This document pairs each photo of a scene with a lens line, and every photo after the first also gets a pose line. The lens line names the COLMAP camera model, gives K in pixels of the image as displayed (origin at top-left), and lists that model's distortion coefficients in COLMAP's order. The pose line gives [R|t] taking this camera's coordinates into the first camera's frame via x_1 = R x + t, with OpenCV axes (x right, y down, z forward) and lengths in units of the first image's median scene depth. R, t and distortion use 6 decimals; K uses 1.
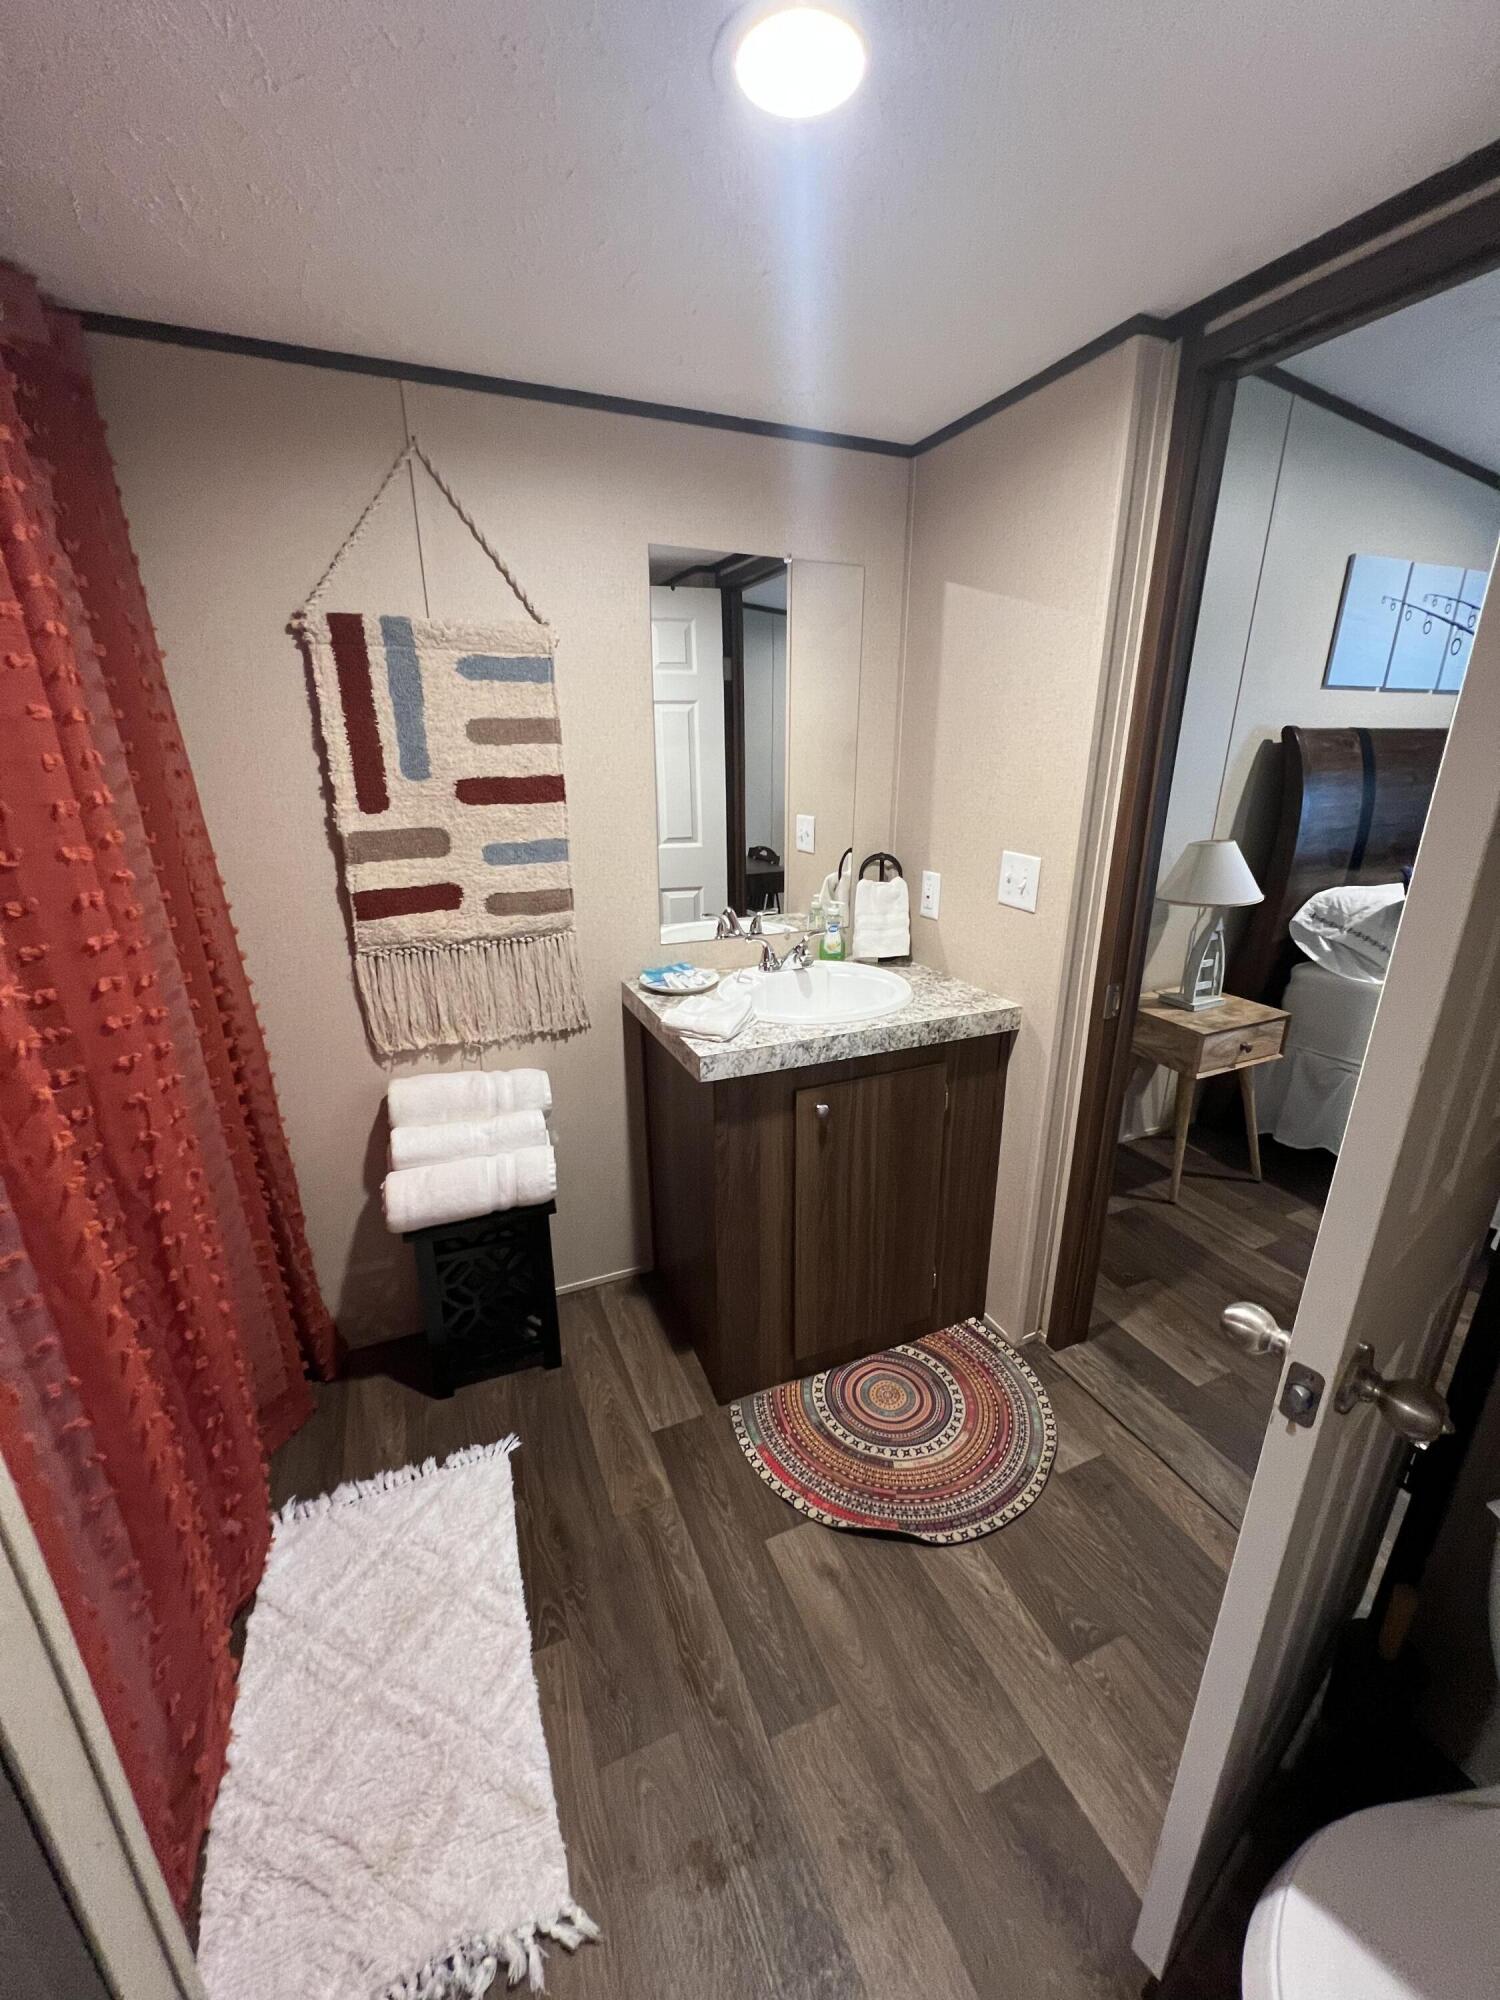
lens RADIAL K [[795.5, 0, 752.3], [0, 795.5, 1004.9], [0, 0, 1]] dist [0.001298, -0.000161]
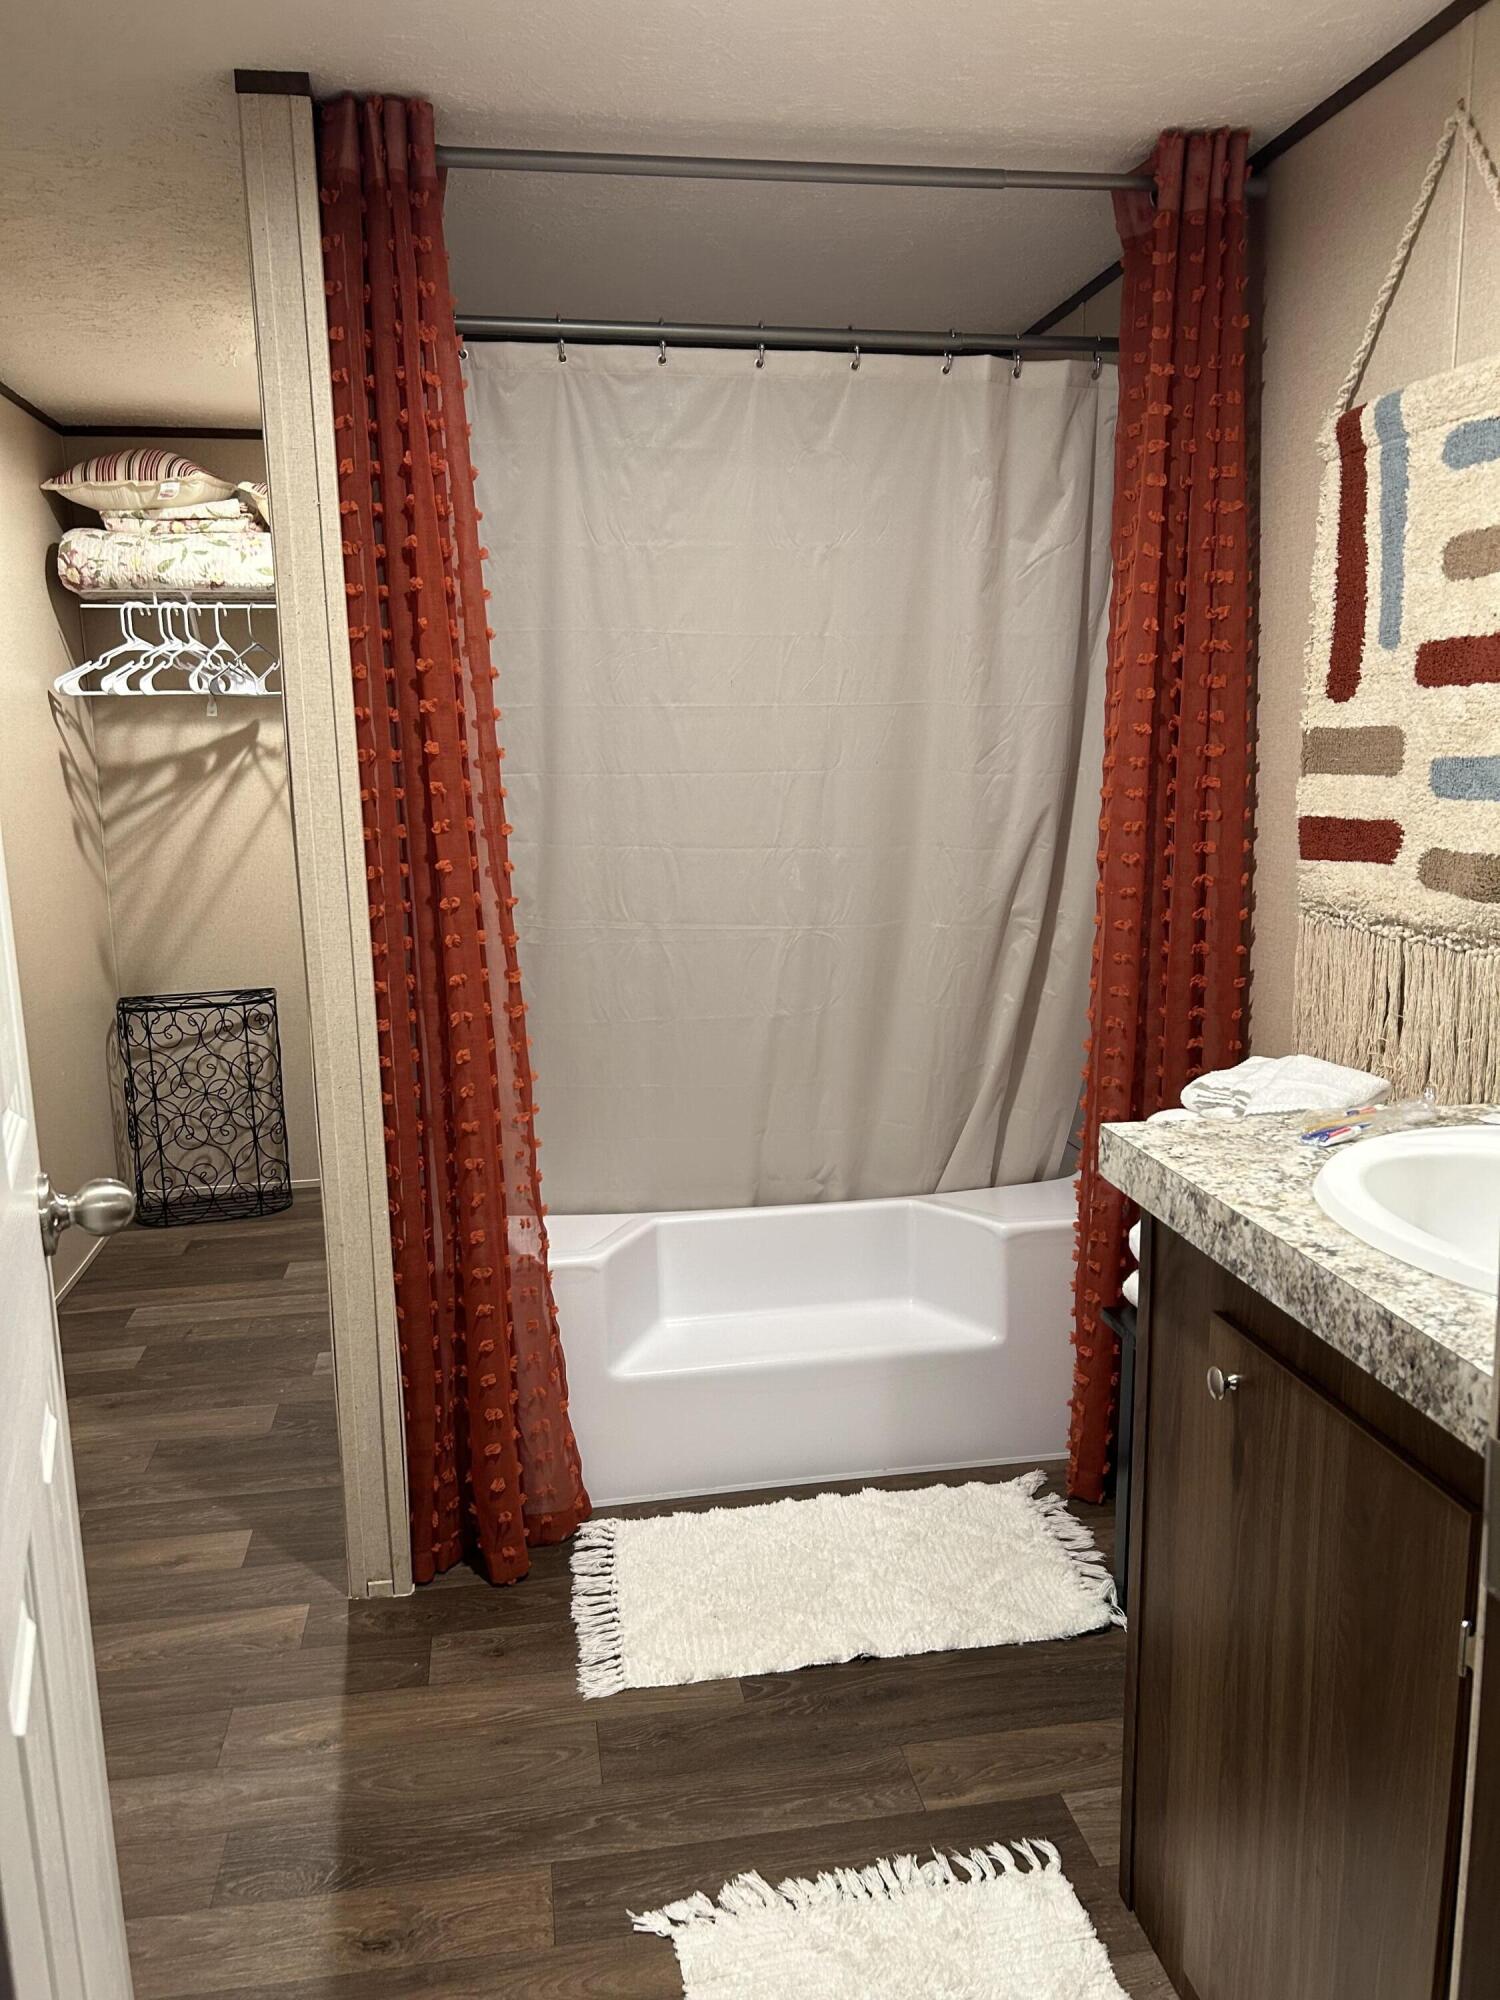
lens RADIAL K [[1504.2, 0, 748.7], [0, 1504.2, 1006.6], [0, 0, 1]] dist [0.059929, -0.072345]
pose [[-0.252265, 0.179450, -0.950873, 0.865167], [-0.276960, 0.928155, 0.248639, -0.179540], [0.927176, 0.326077, -0.184440, 0.842559]]
